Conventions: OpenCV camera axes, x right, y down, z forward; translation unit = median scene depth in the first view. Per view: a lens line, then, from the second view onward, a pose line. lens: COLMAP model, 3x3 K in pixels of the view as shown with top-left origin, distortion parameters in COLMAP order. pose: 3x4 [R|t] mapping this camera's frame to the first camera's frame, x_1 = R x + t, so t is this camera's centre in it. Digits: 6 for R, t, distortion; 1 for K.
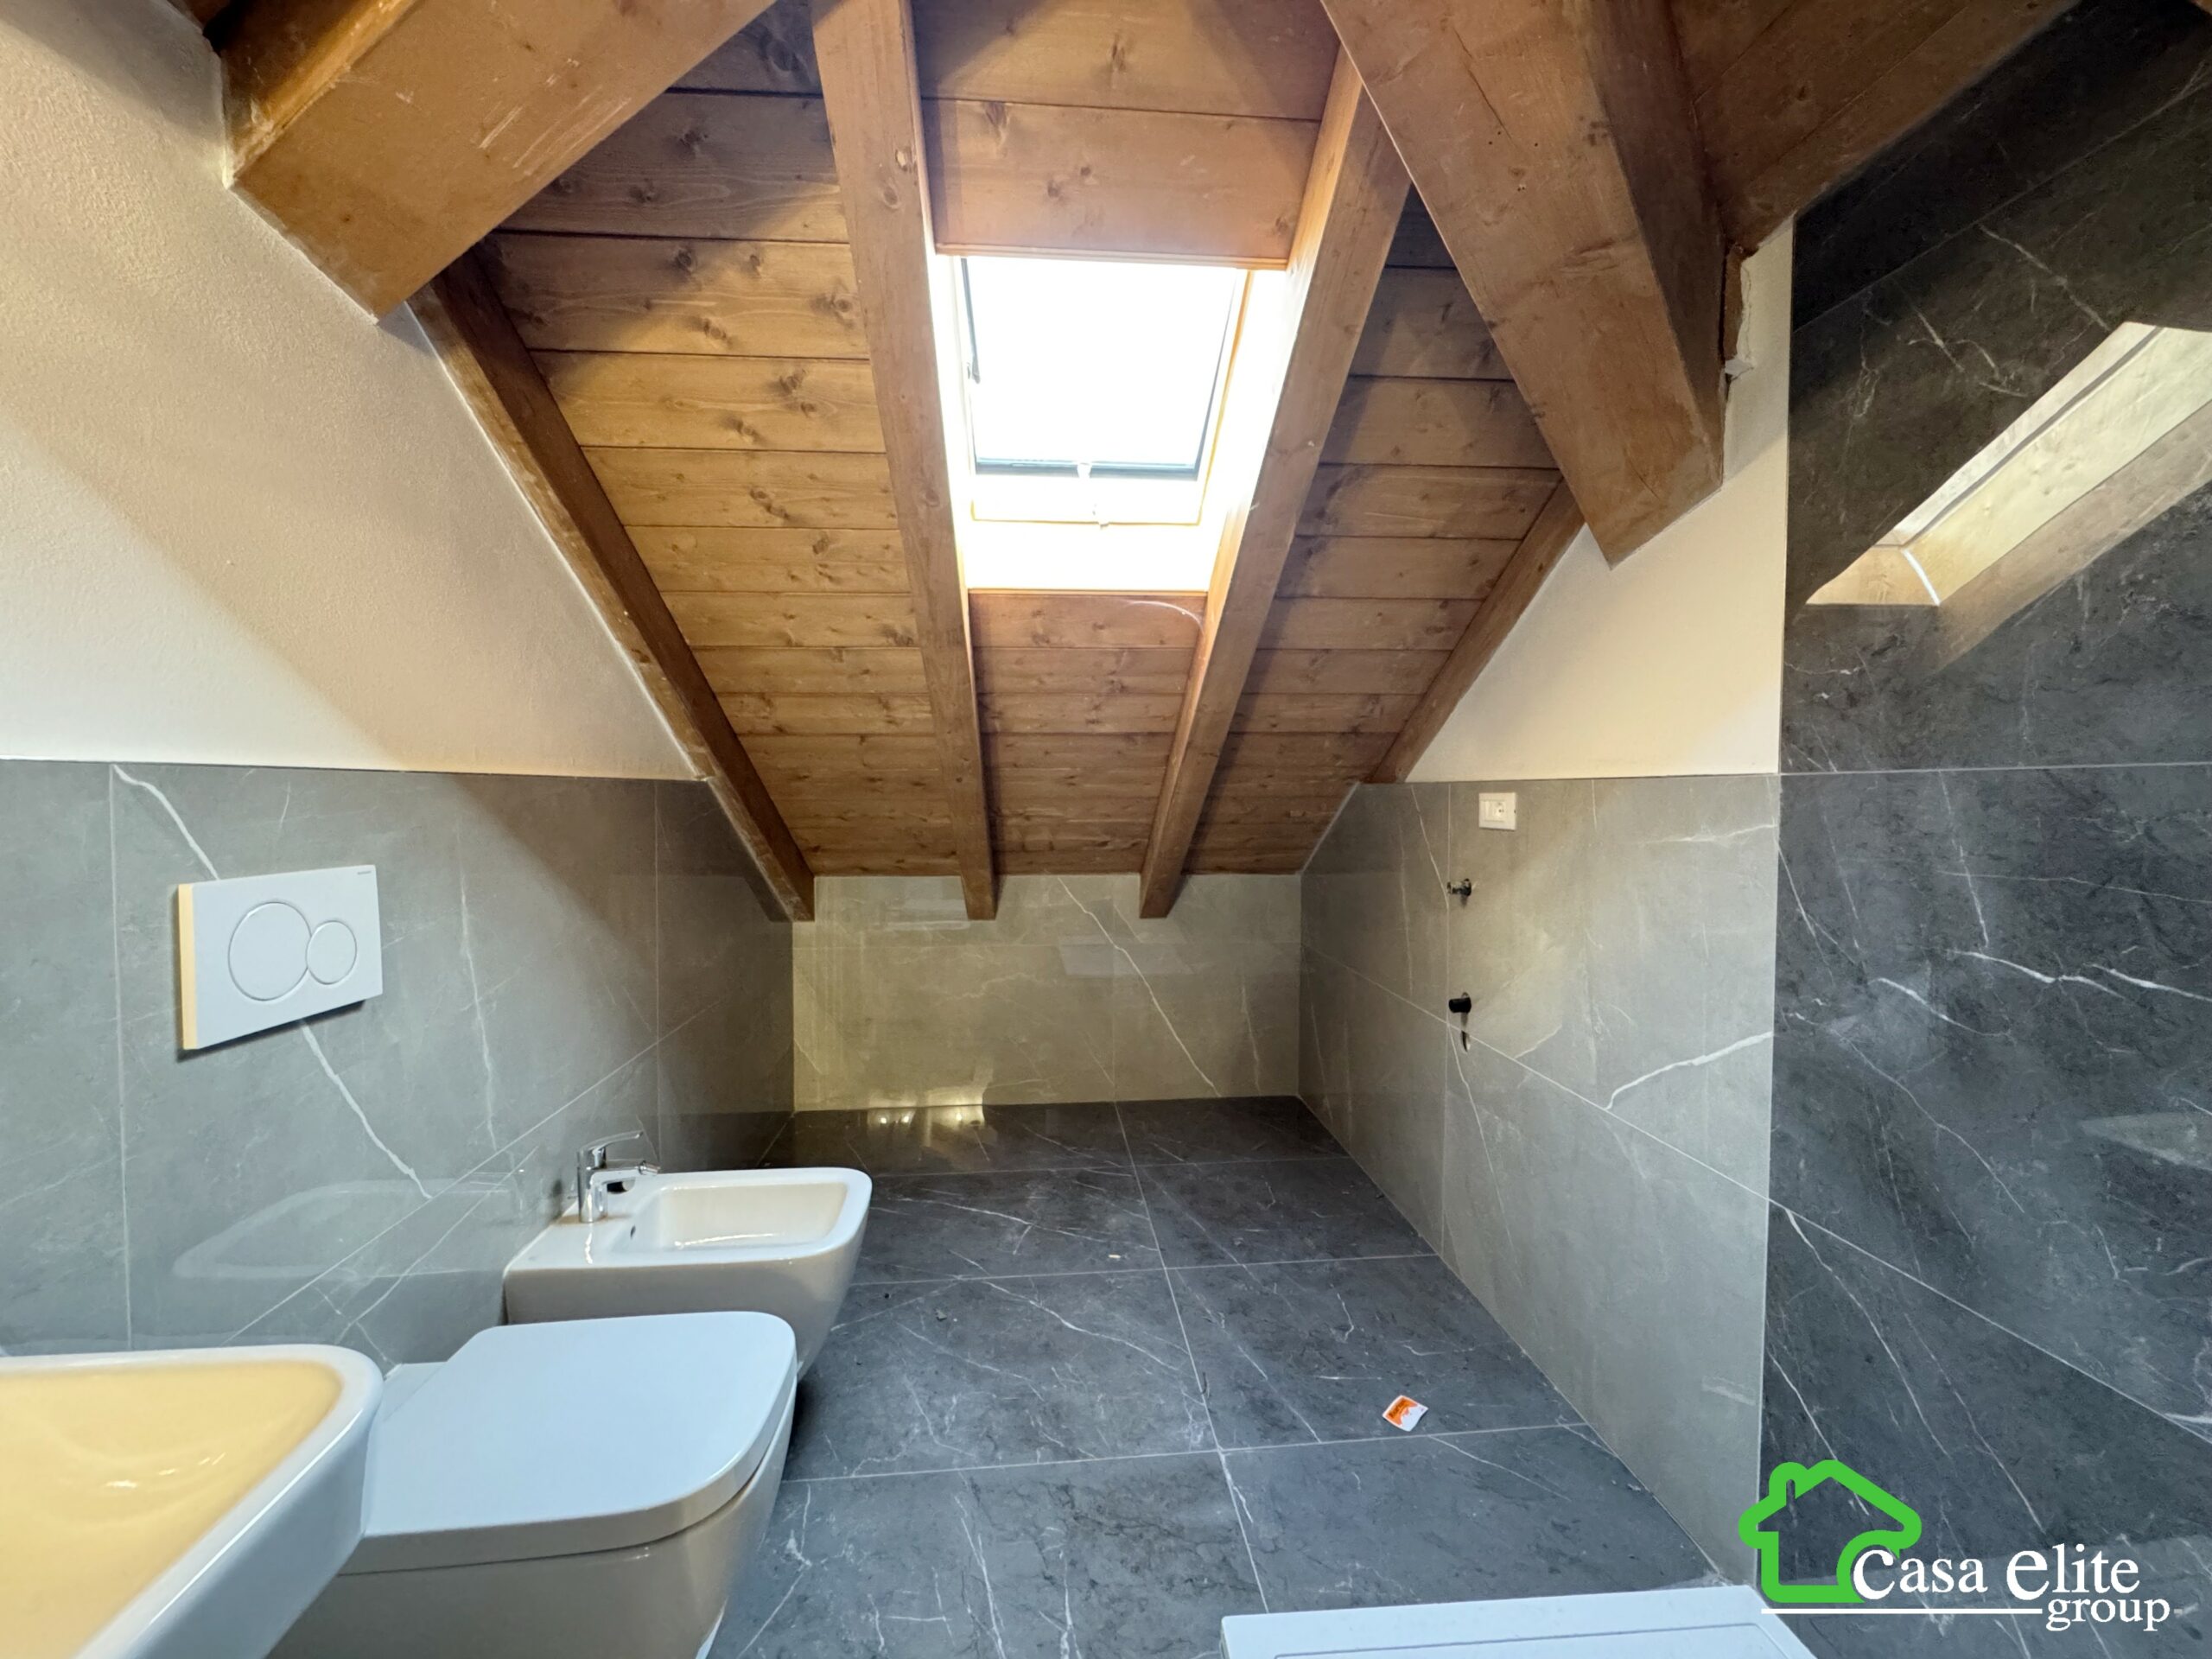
lens RADIAL K [[876.1, 0, 1102.5], [0, 876.1, 827.5], [0, 0, 1]] dist [-0.001250, 0.000121]
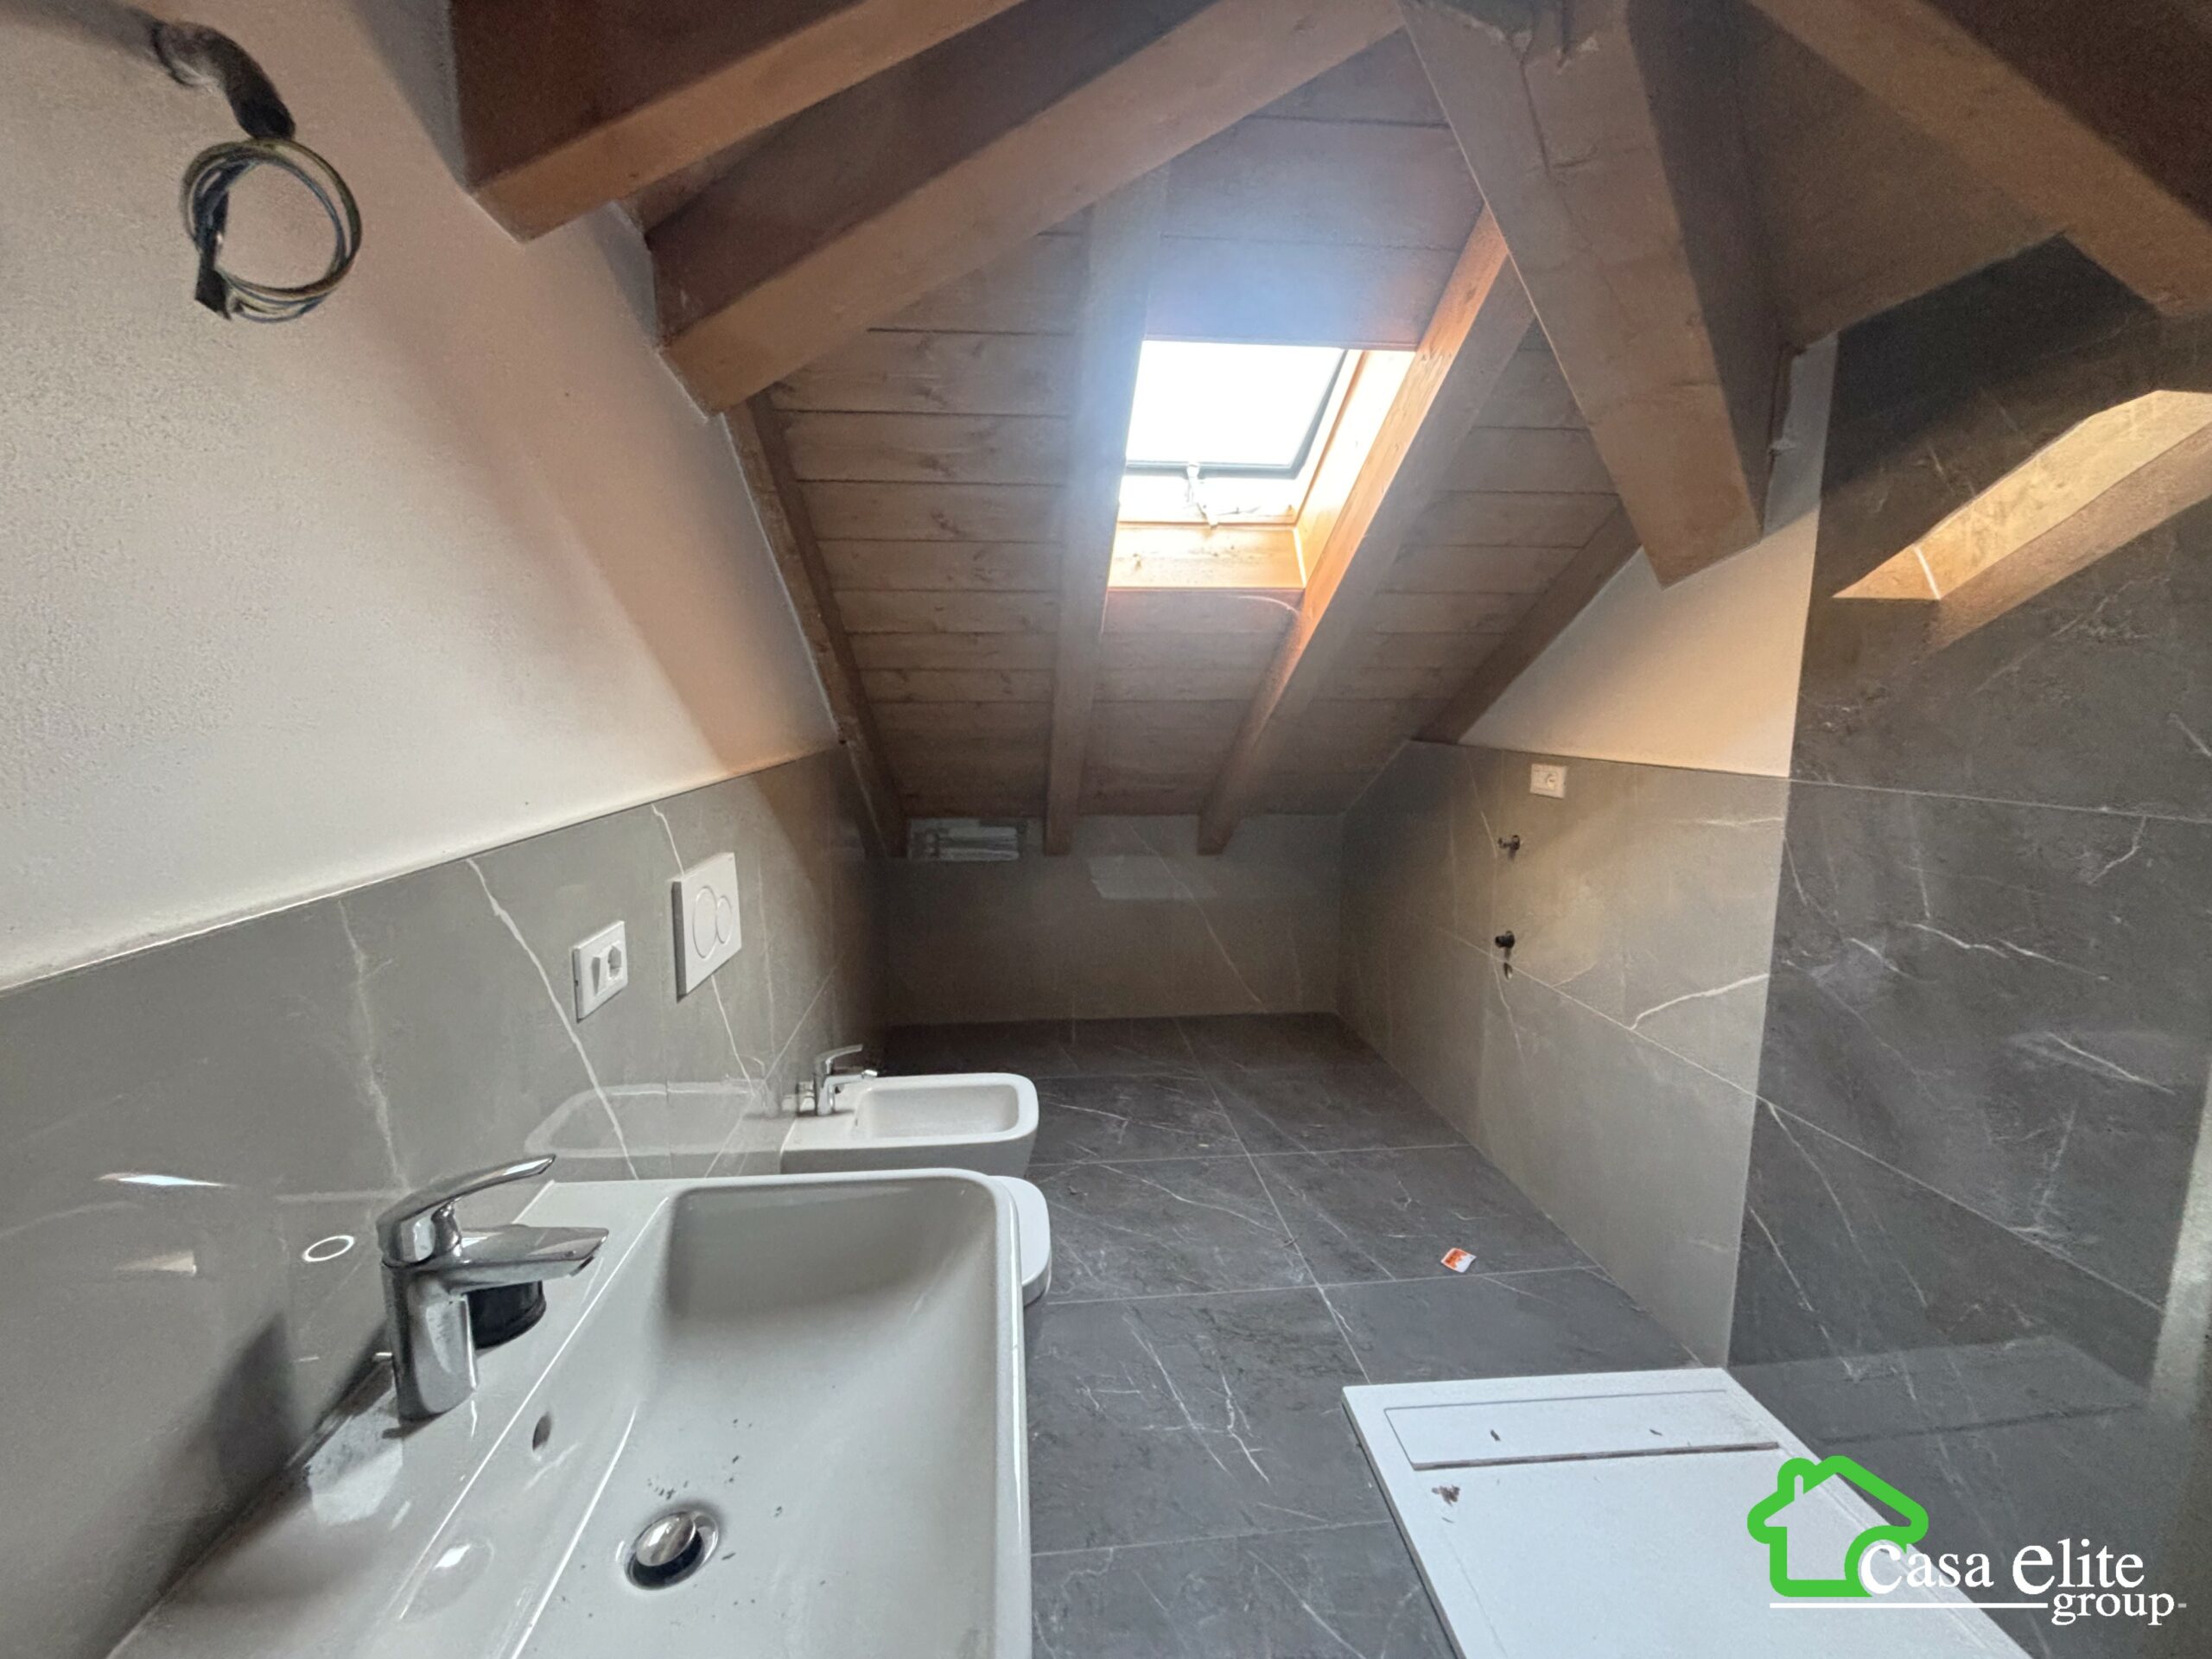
lens RADIAL K [[891.1, 0, 1100.6], [0, 891.1, 828.2], [0, 0, 1]] dist [0.001509, 0.000272]
pose [[0.999950, 0.001741, 0.009863, -0.234187], [-0.002714, 0.995029, 0.099548, -0.106233], [-0.009641, -0.099569, 0.994984, -0.280623]]
